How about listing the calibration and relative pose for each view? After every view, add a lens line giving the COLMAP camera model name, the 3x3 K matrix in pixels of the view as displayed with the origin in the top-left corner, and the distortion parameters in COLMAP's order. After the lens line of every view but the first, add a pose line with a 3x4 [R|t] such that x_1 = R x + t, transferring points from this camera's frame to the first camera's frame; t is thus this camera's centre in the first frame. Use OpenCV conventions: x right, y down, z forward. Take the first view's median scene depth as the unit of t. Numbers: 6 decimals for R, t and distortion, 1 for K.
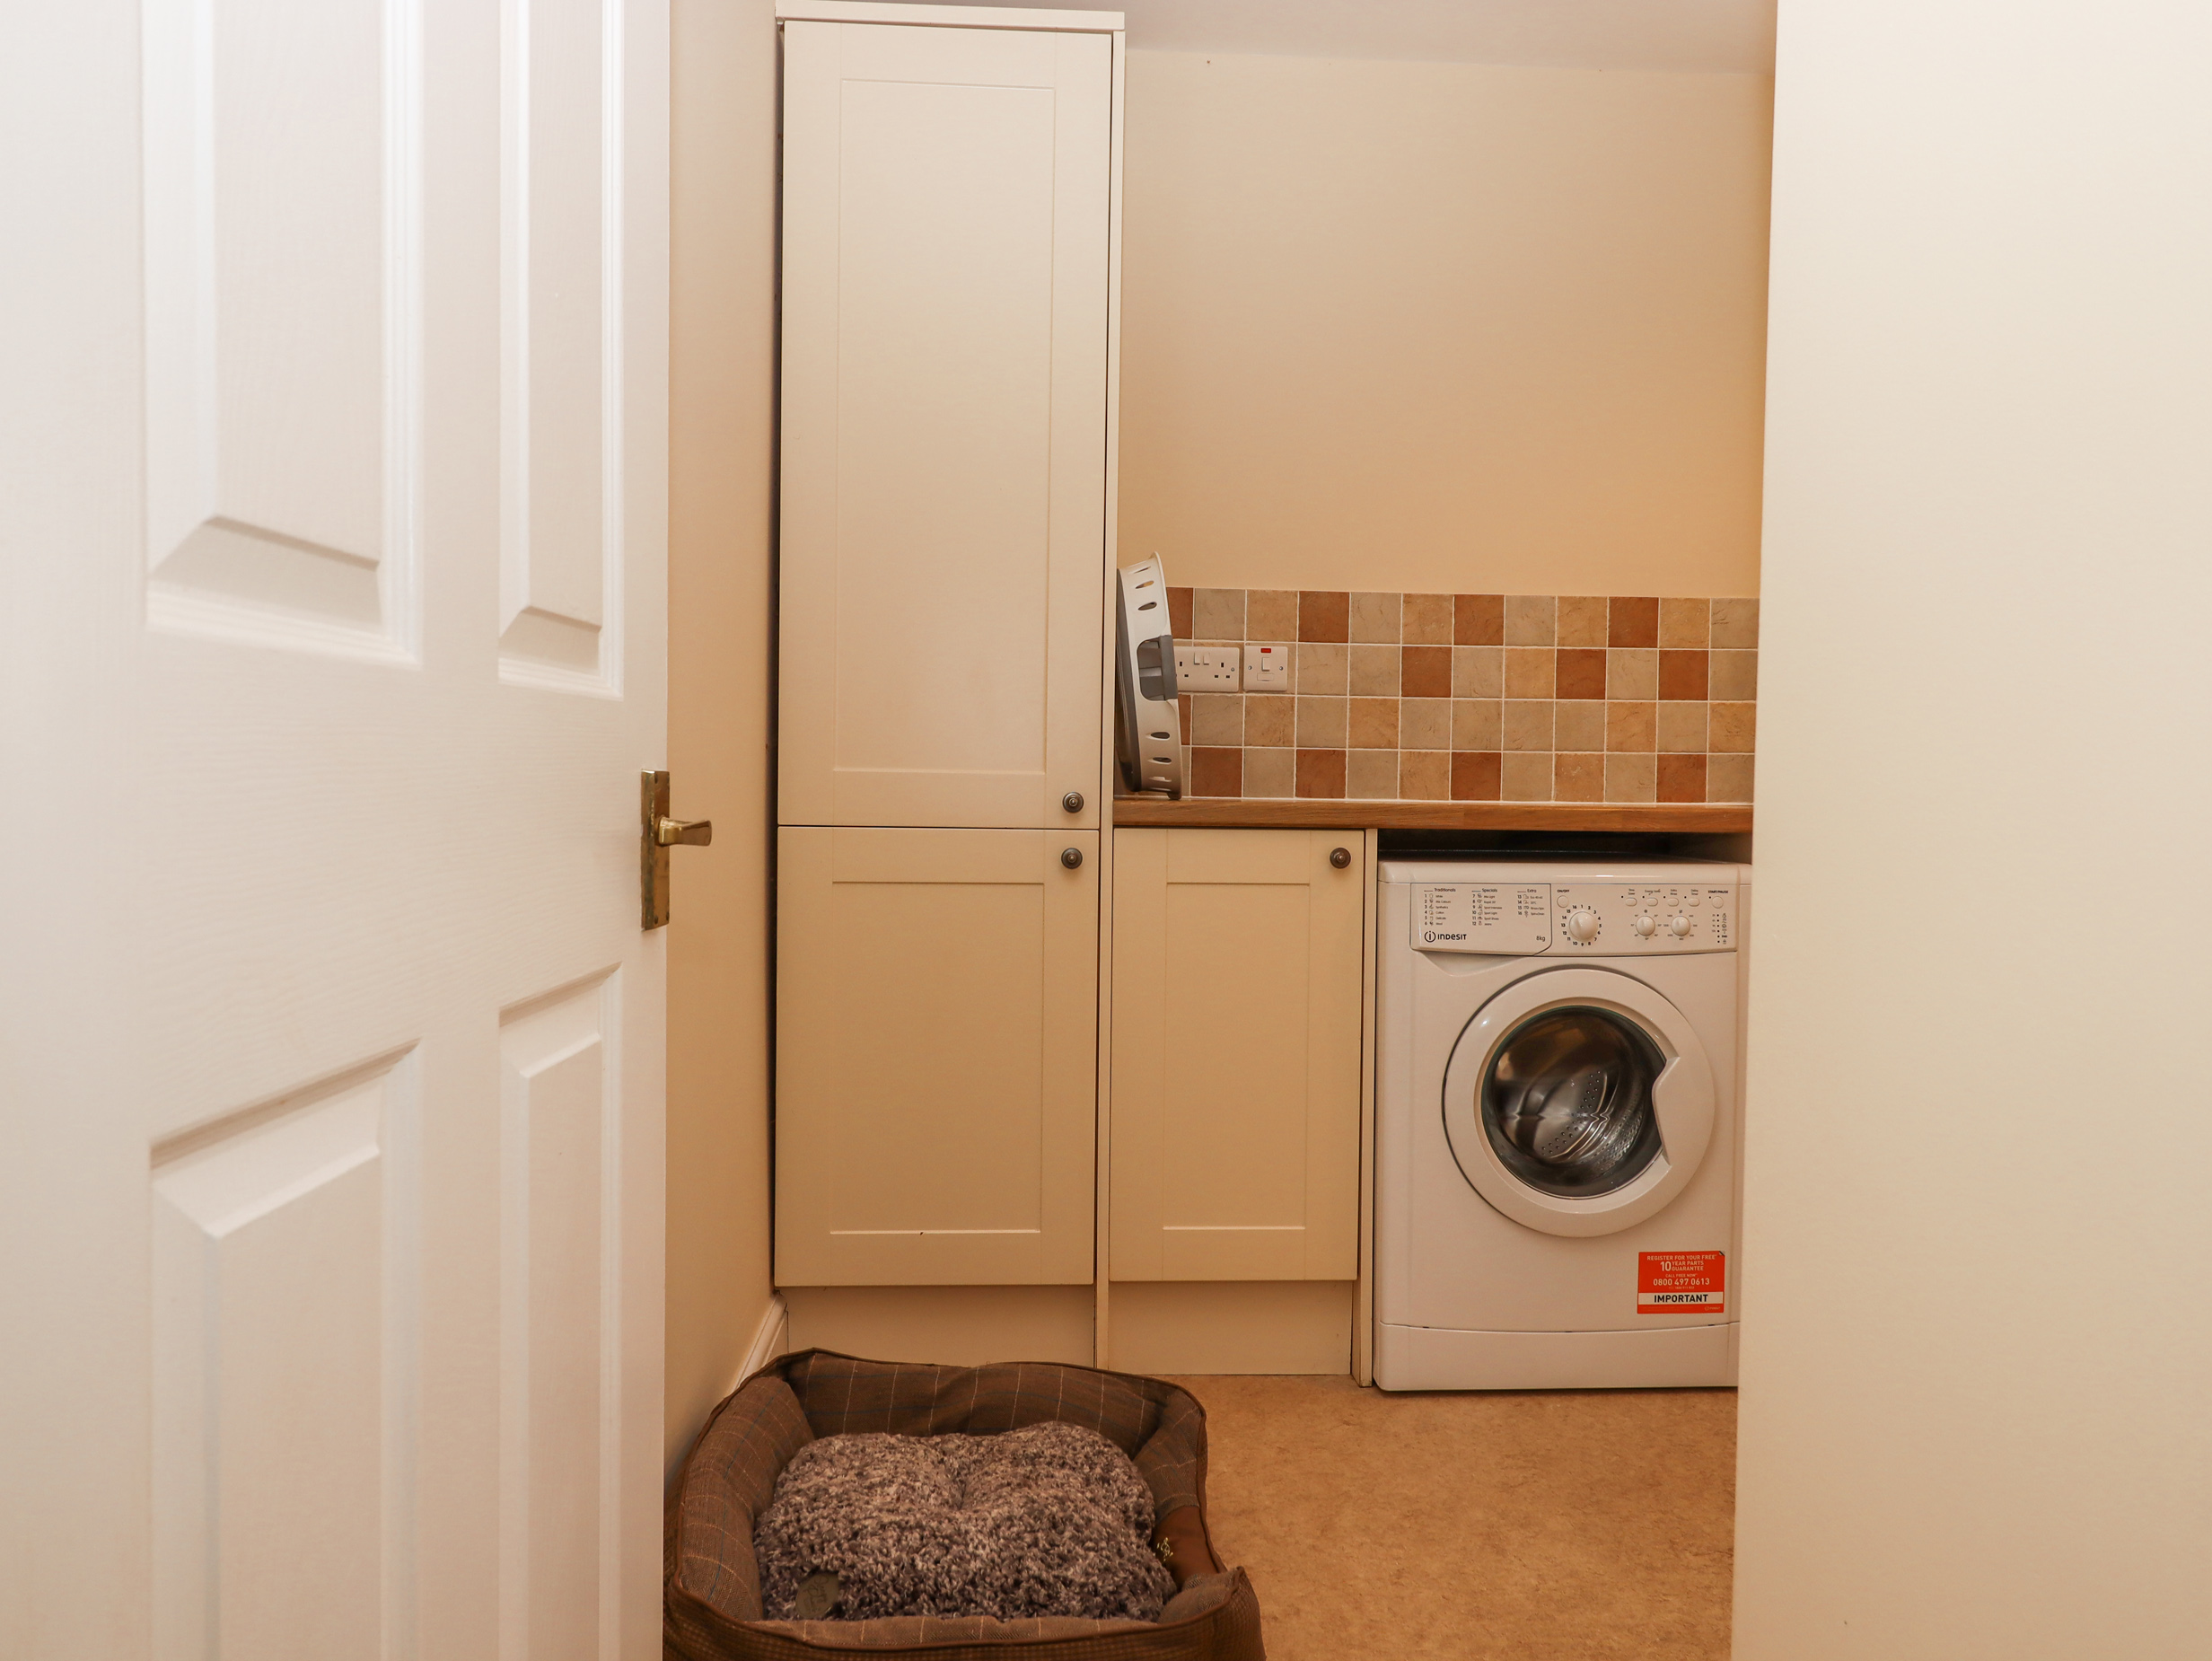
lens RADIAL K [[1724.0, 0, 1121.7], [0, 1724.0, 830.8], [0, 0, 1]] dist [0.007890, -0.004782]
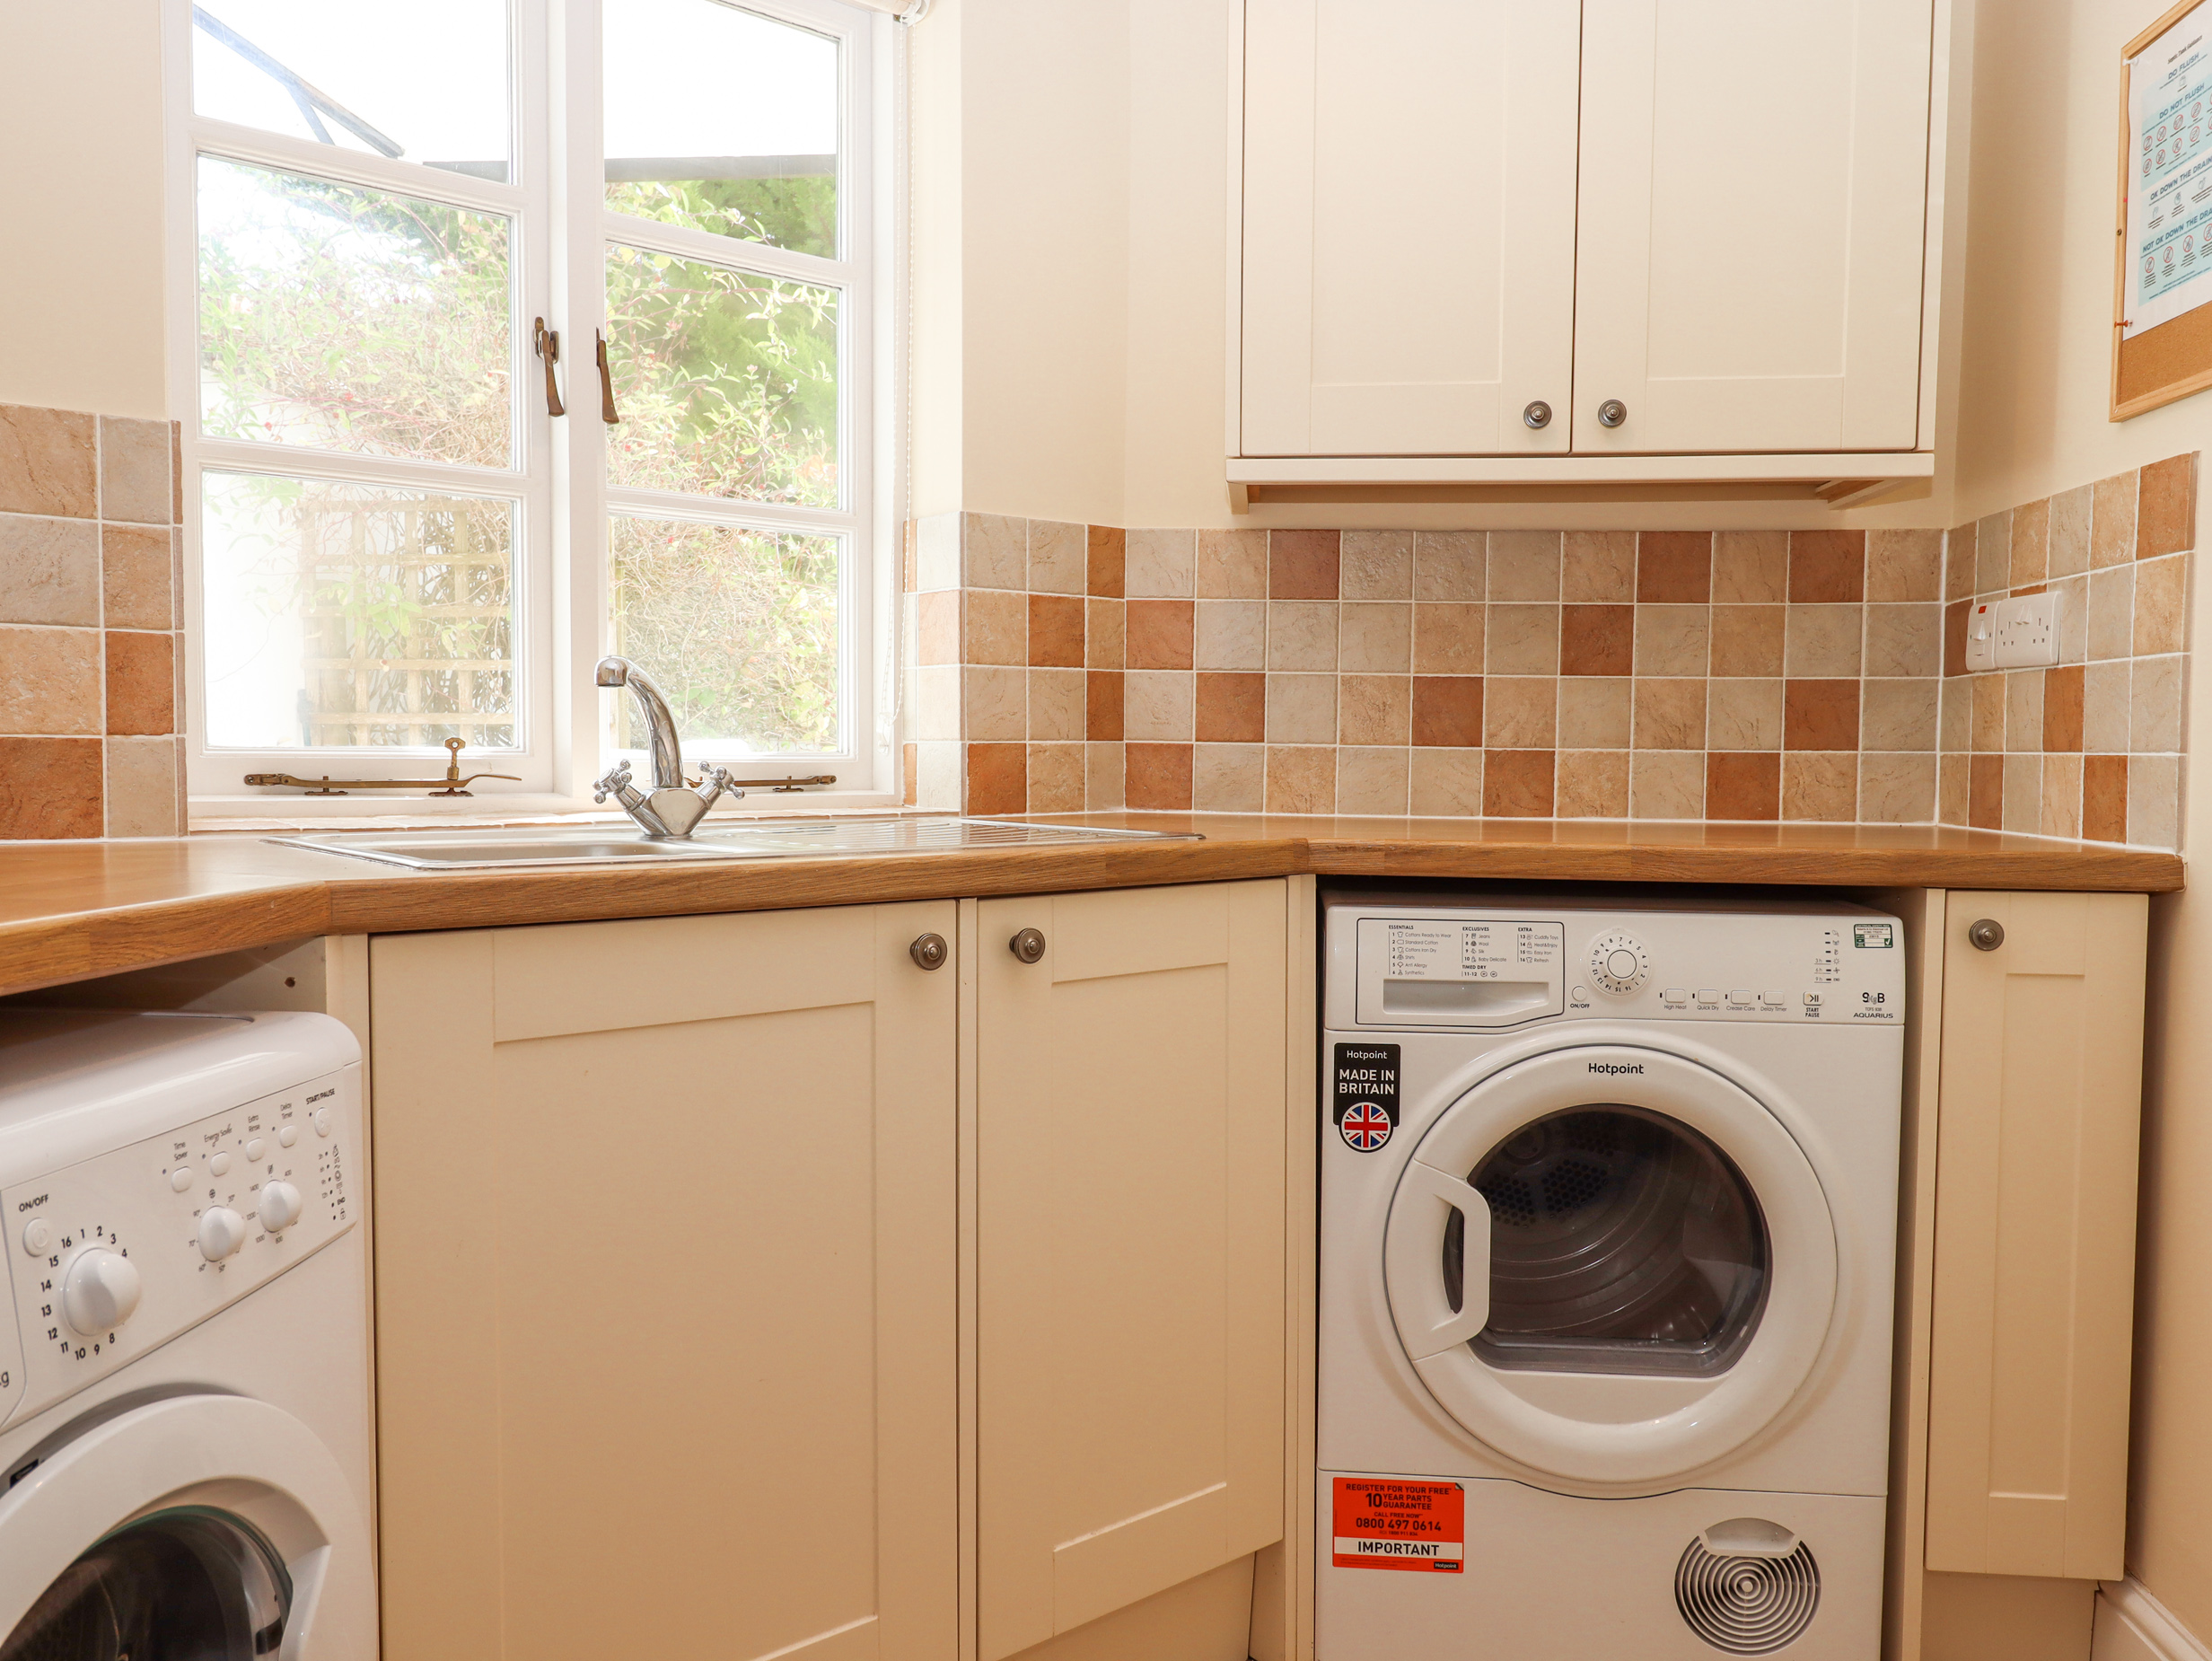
lens RADIAL K [[1674.9, 0, 1119.2], [0, 1674.9, 827.6], [0, 0, 1]] dist [0.007423, -0.002934]
pose [[0.152837, -0.058674, 0.986508, -0.010310], [0.022027, 0.998190, 0.055956, -0.044775], [-0.988006, 0.013177, 0.153853, 0.741254]]
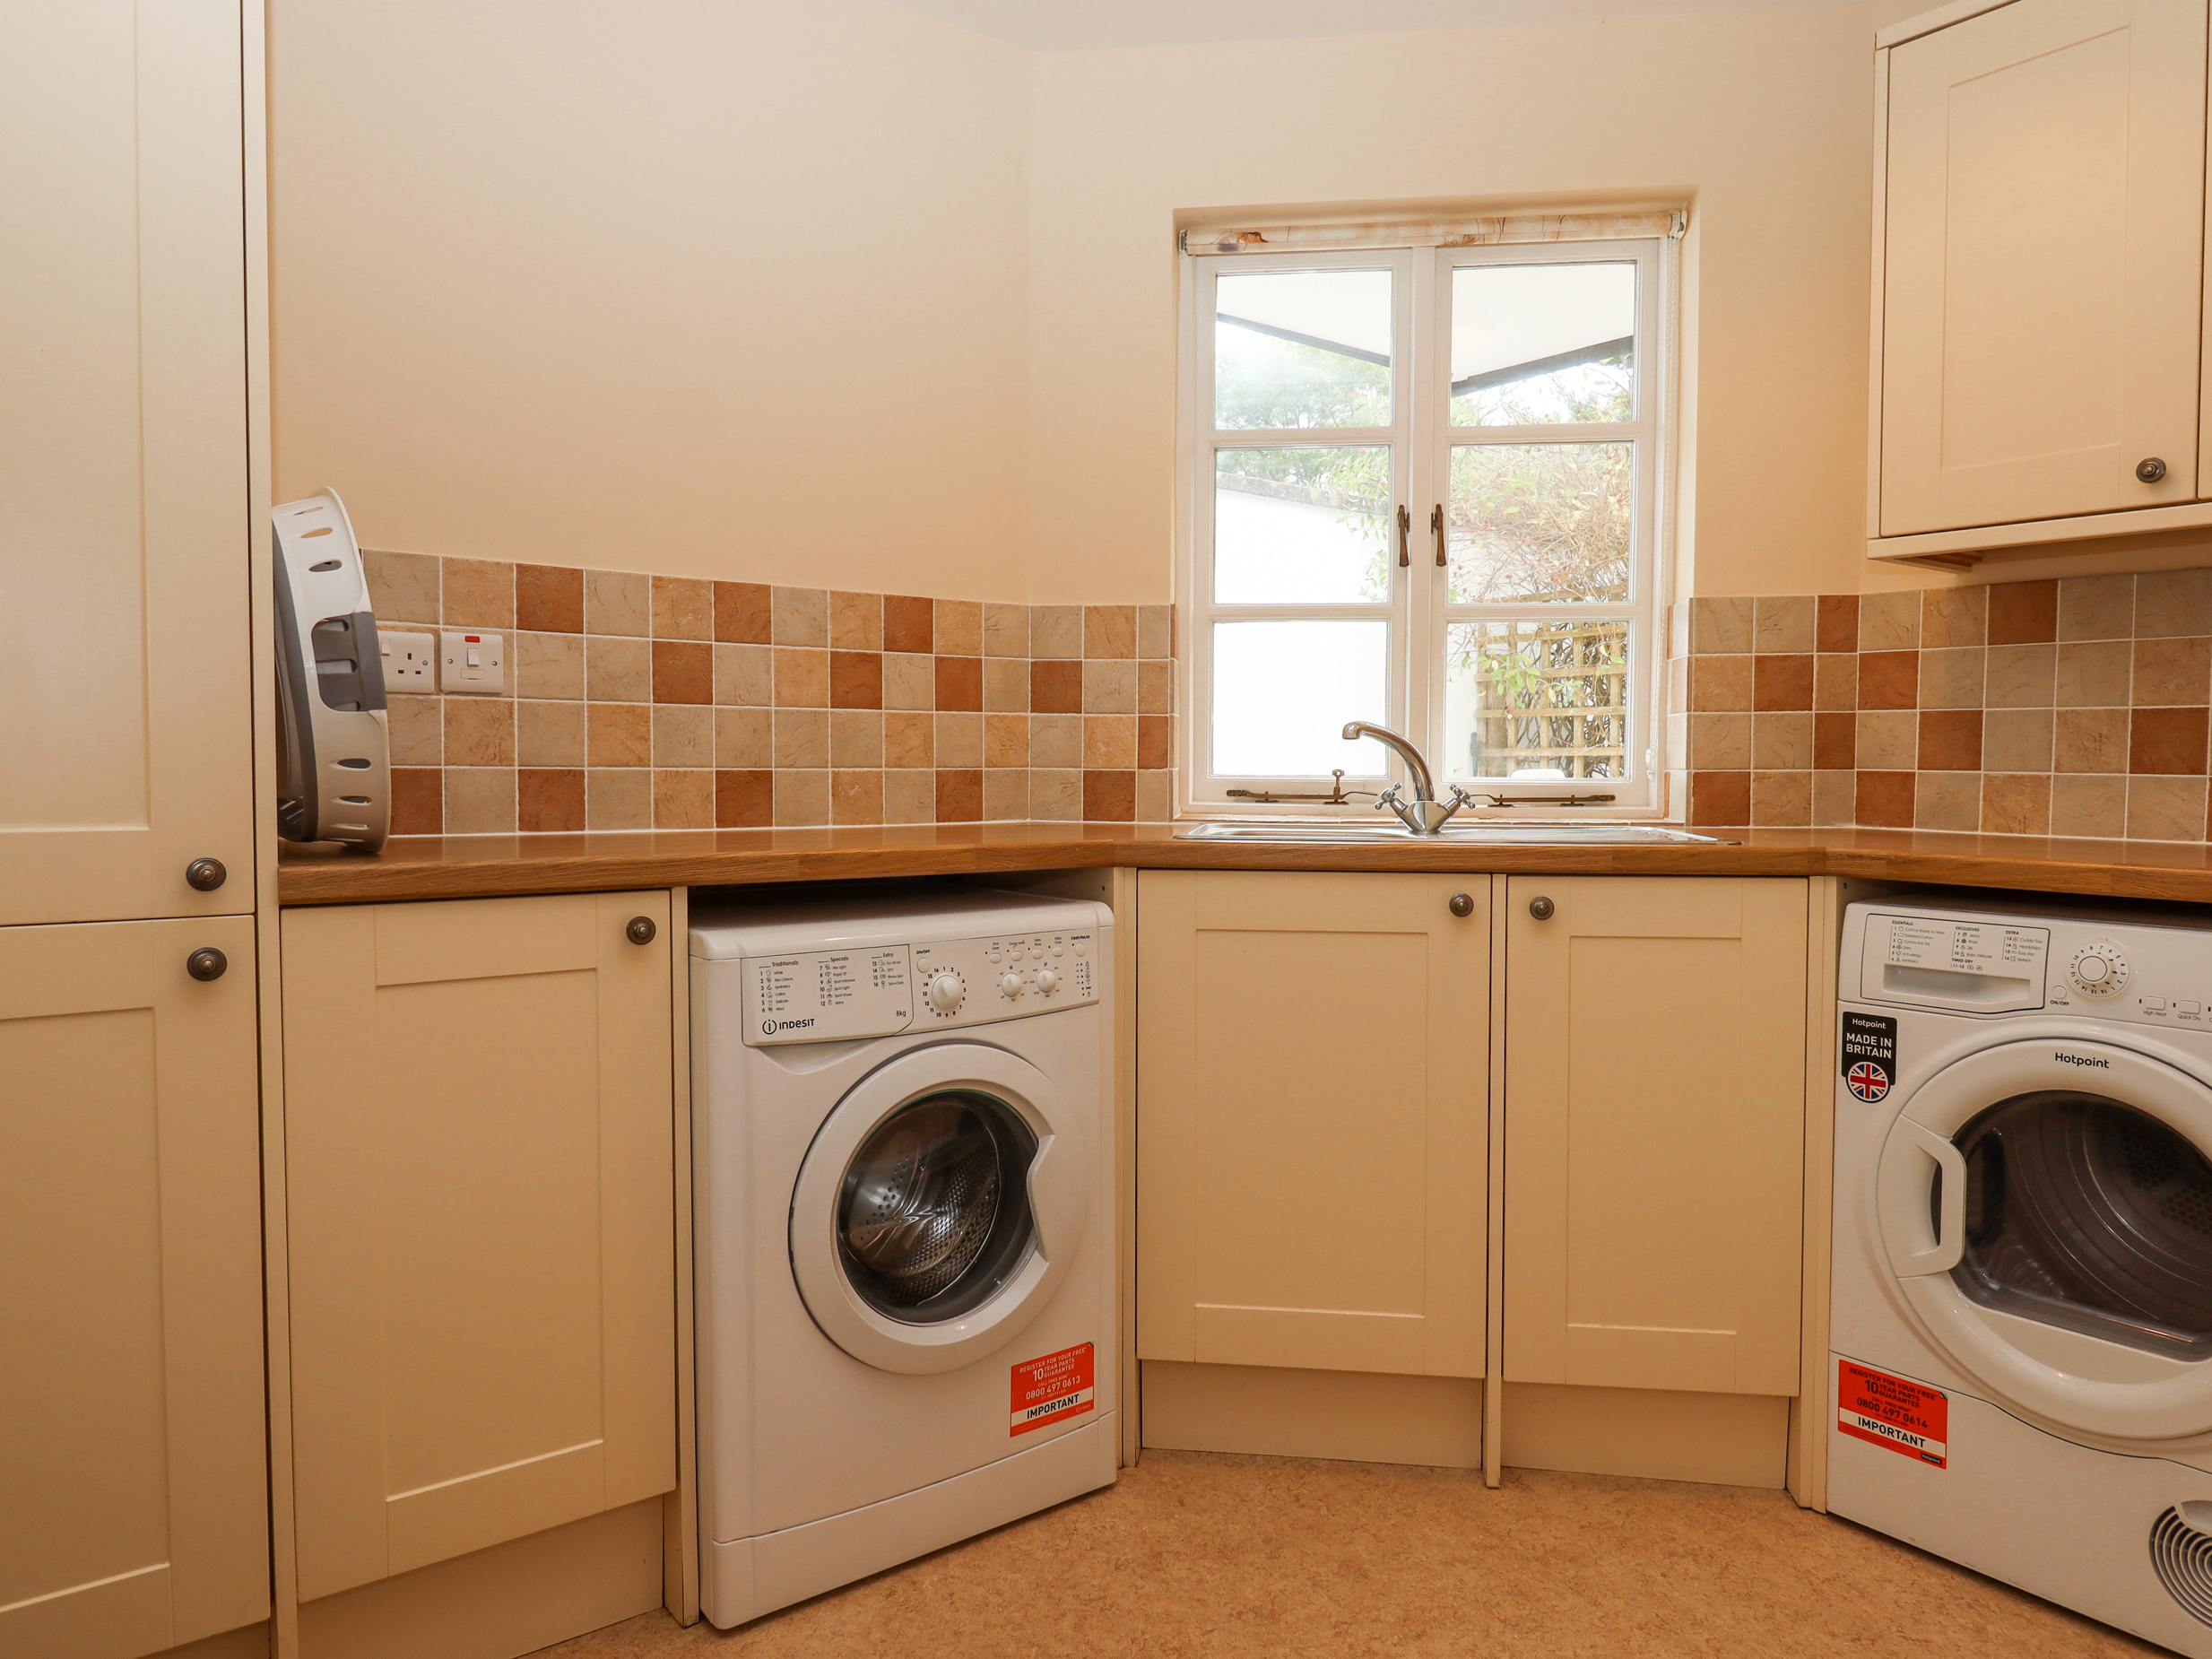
lens RADIAL K [[1427.8, 0, 1106.0], [0, 1427.8, 829.5], [0, 0, 1]] dist [0.006894, -0.004053]
pose [[0.830949, -0.034543, 0.555275, -0.043523], [0.021761, 0.999325, 0.029603, -0.040073], [-0.555922, -0.012515, 0.831140, 0.384272]]
